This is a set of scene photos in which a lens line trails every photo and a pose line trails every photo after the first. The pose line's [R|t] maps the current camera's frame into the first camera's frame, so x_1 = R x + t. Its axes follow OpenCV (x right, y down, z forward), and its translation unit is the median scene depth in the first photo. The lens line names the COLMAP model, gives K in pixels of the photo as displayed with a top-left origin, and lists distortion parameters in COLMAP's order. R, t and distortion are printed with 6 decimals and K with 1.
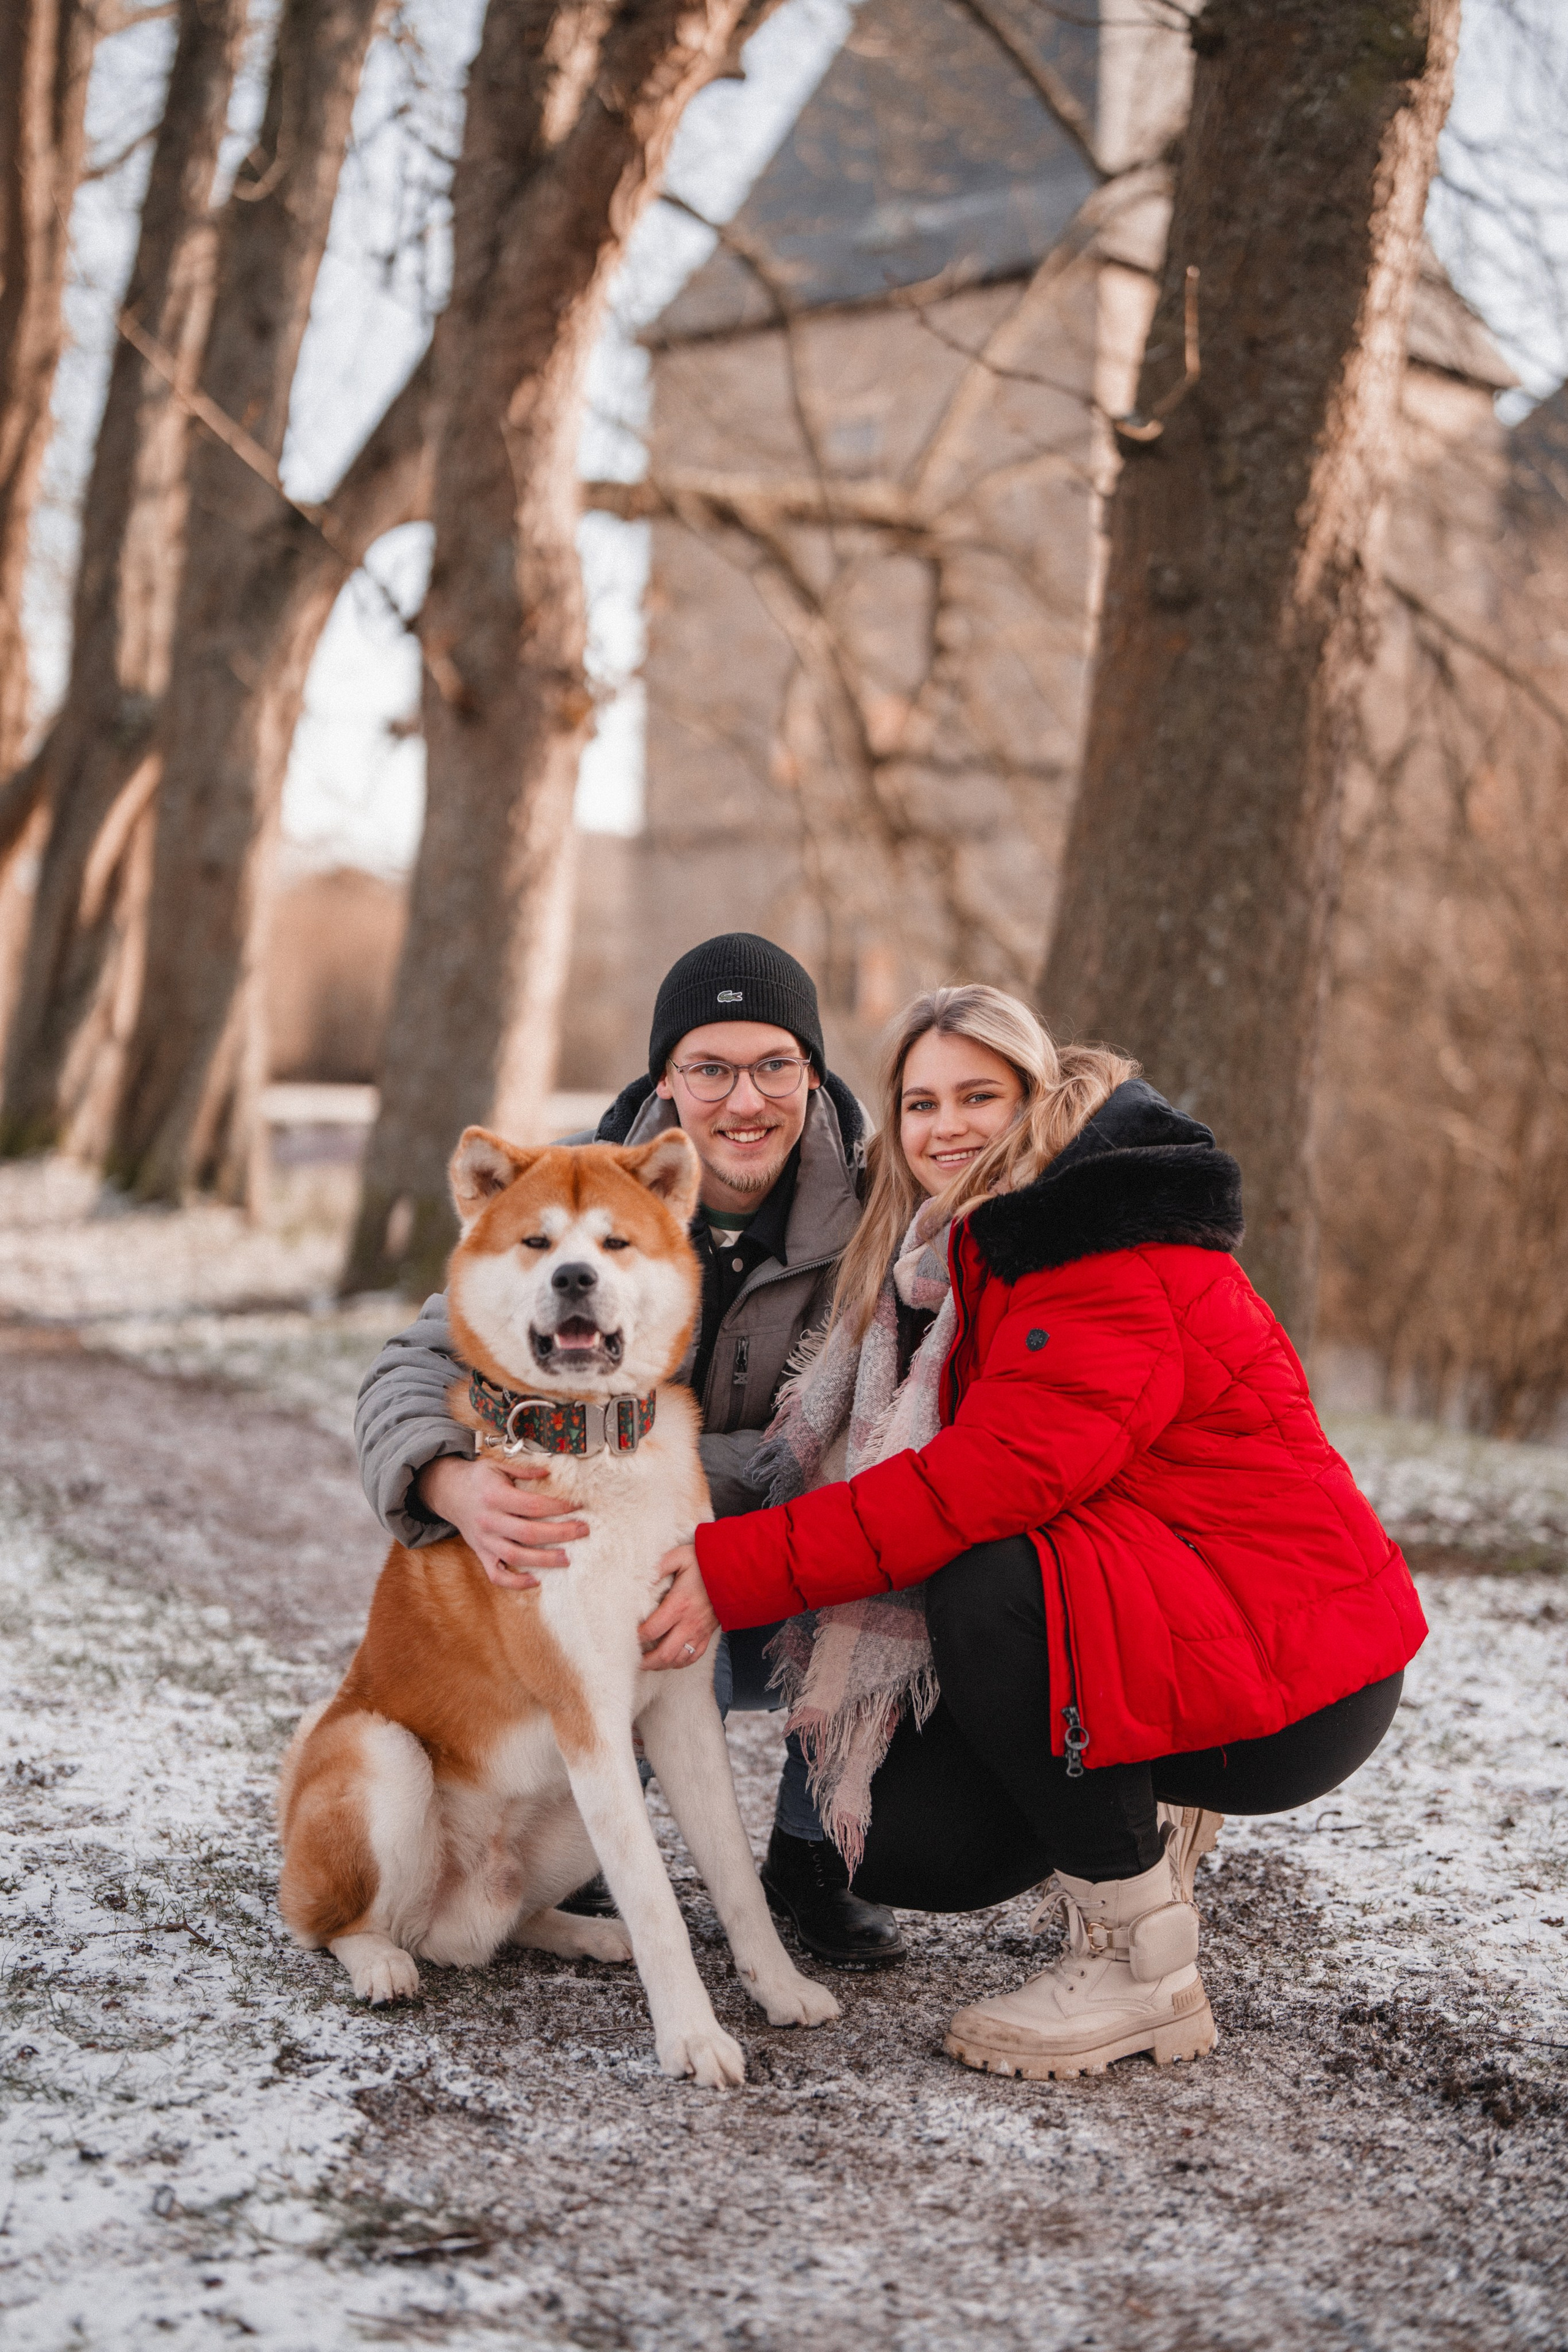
lens RADIAL K [[3411.7, 0, 837.0], [0, 3411.7, 1129.0], [0, 0, 1]] dist [-0.185238, 1.378667]
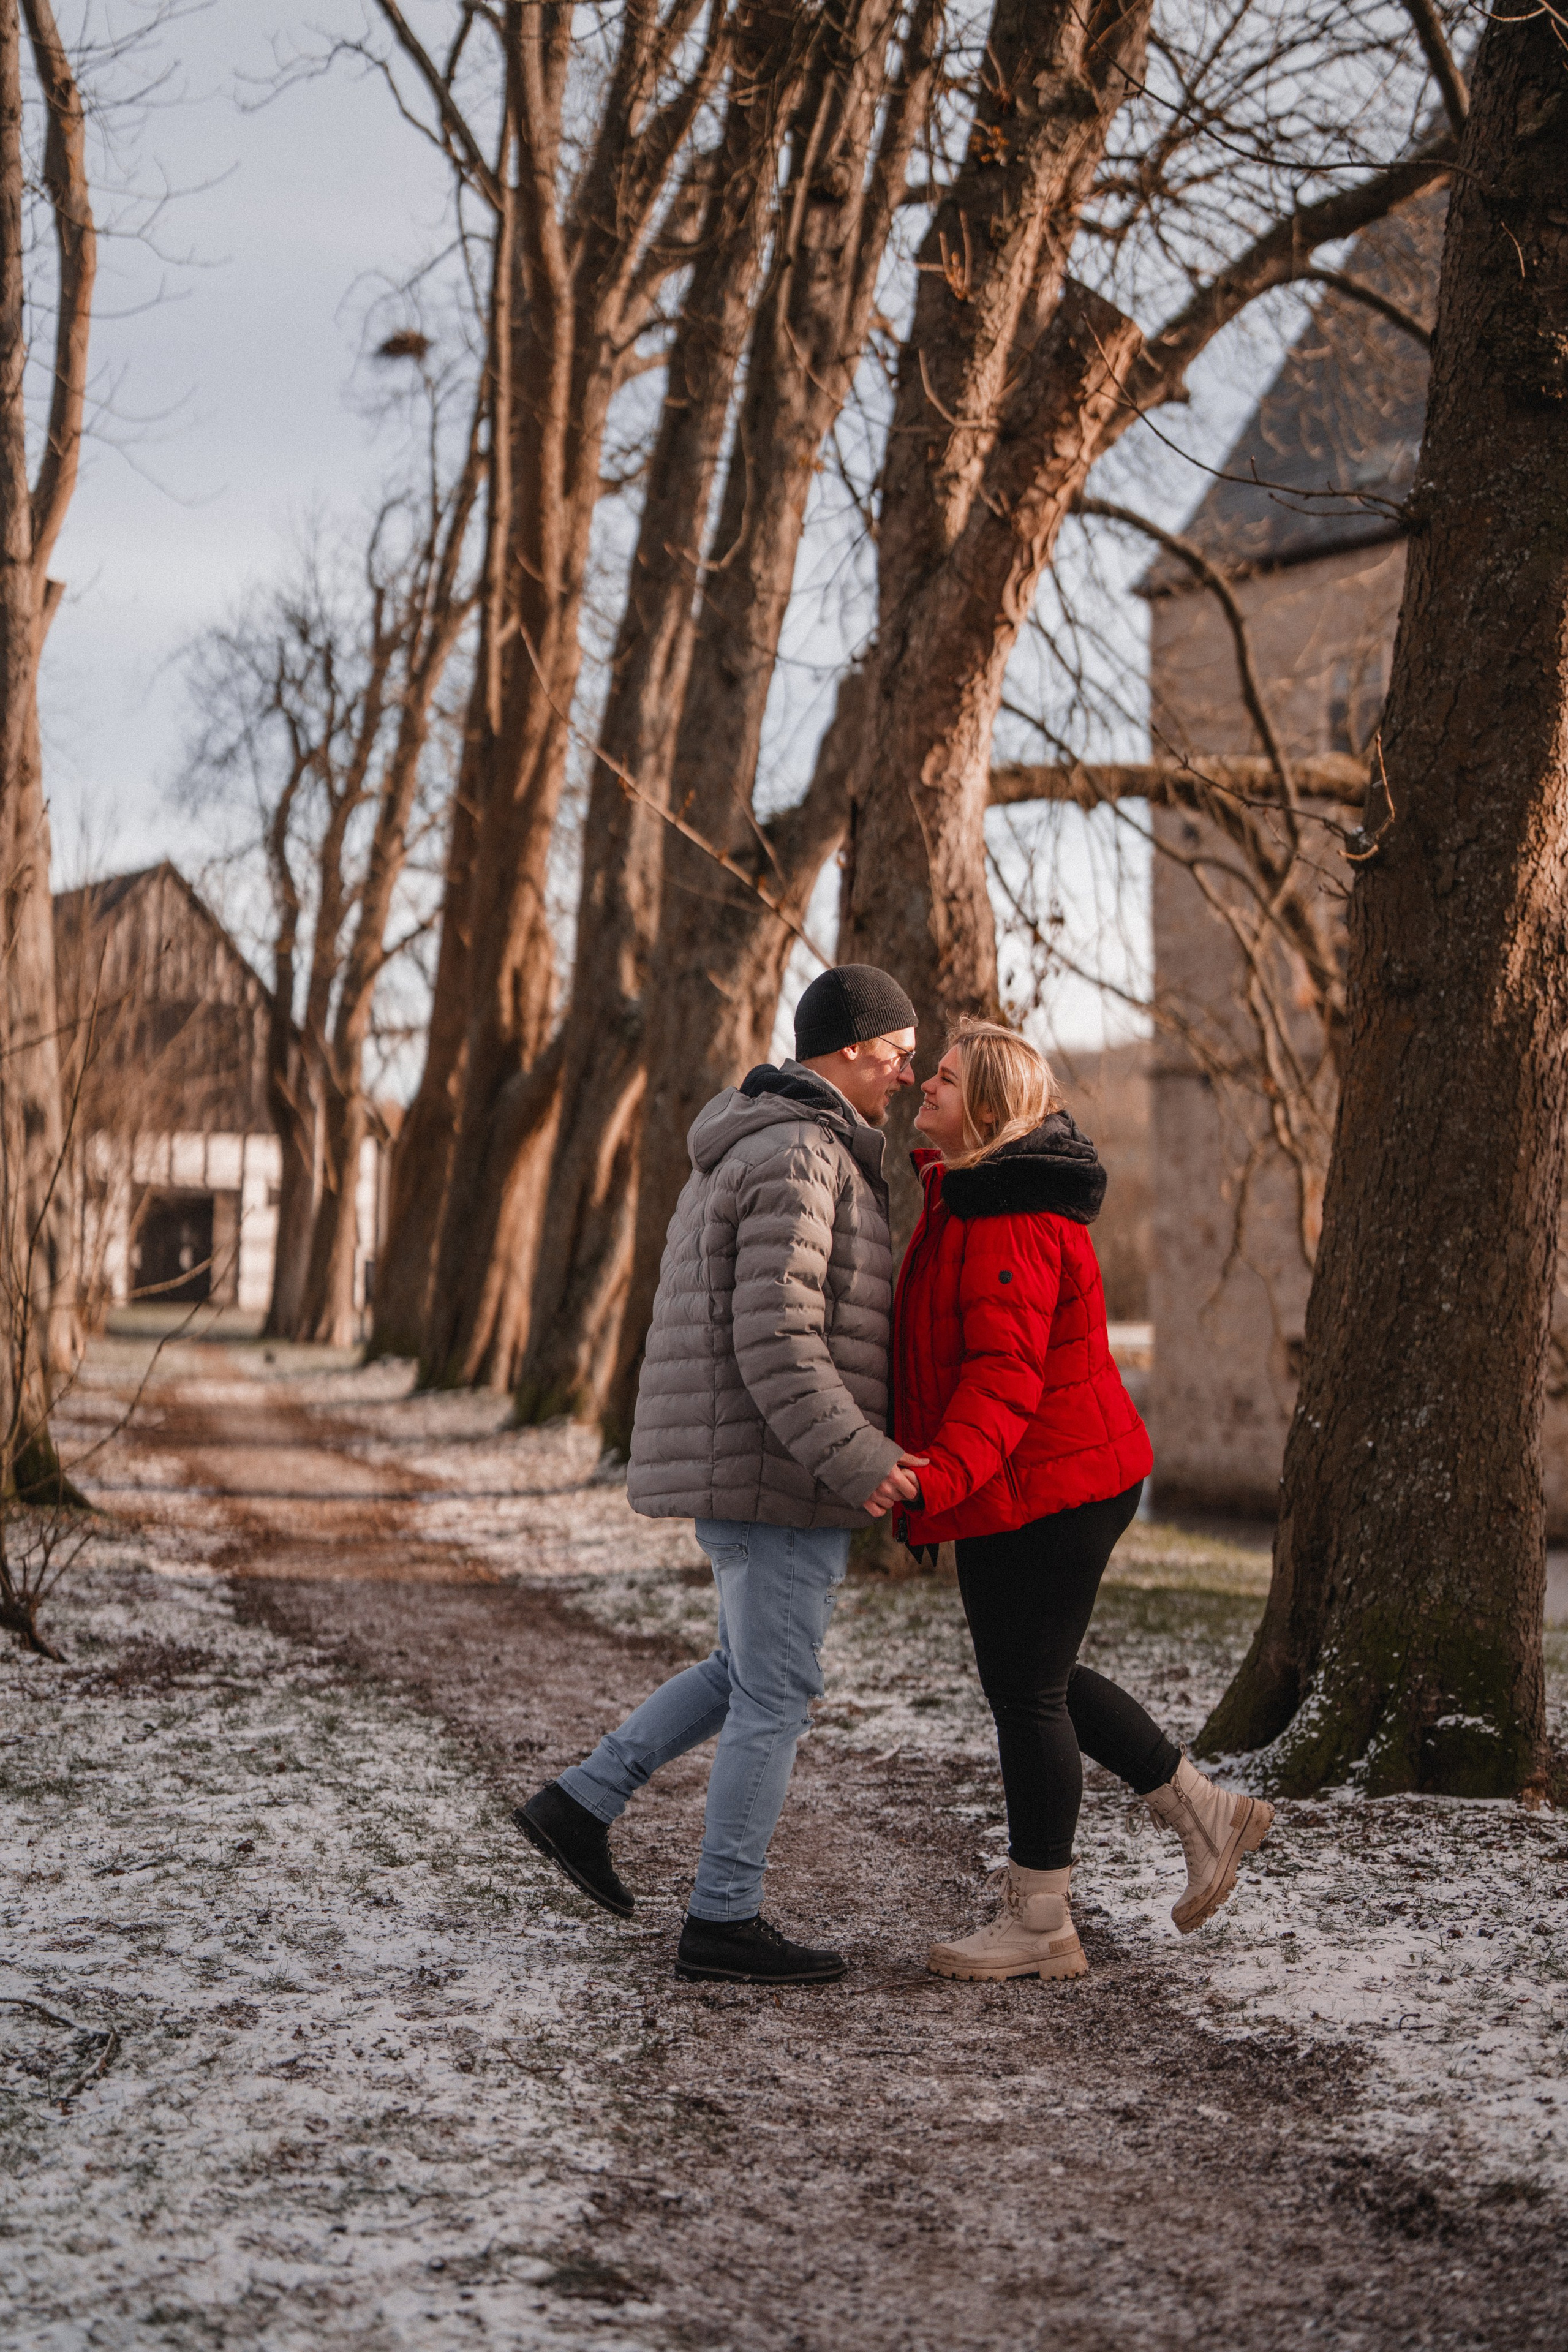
lens RADIAL K [[3411.7, 0, 837.0], [0, 3411.7, 1129.0], [0, 0, 1]] dist [-0.185238, 1.378667]
pose [[0.986364, -0.034573, -0.160908, 0.153559], [0.024335, 0.997578, -0.065168, -0.055984], [0.162771, 0.060363, 0.984816, -0.330337]]
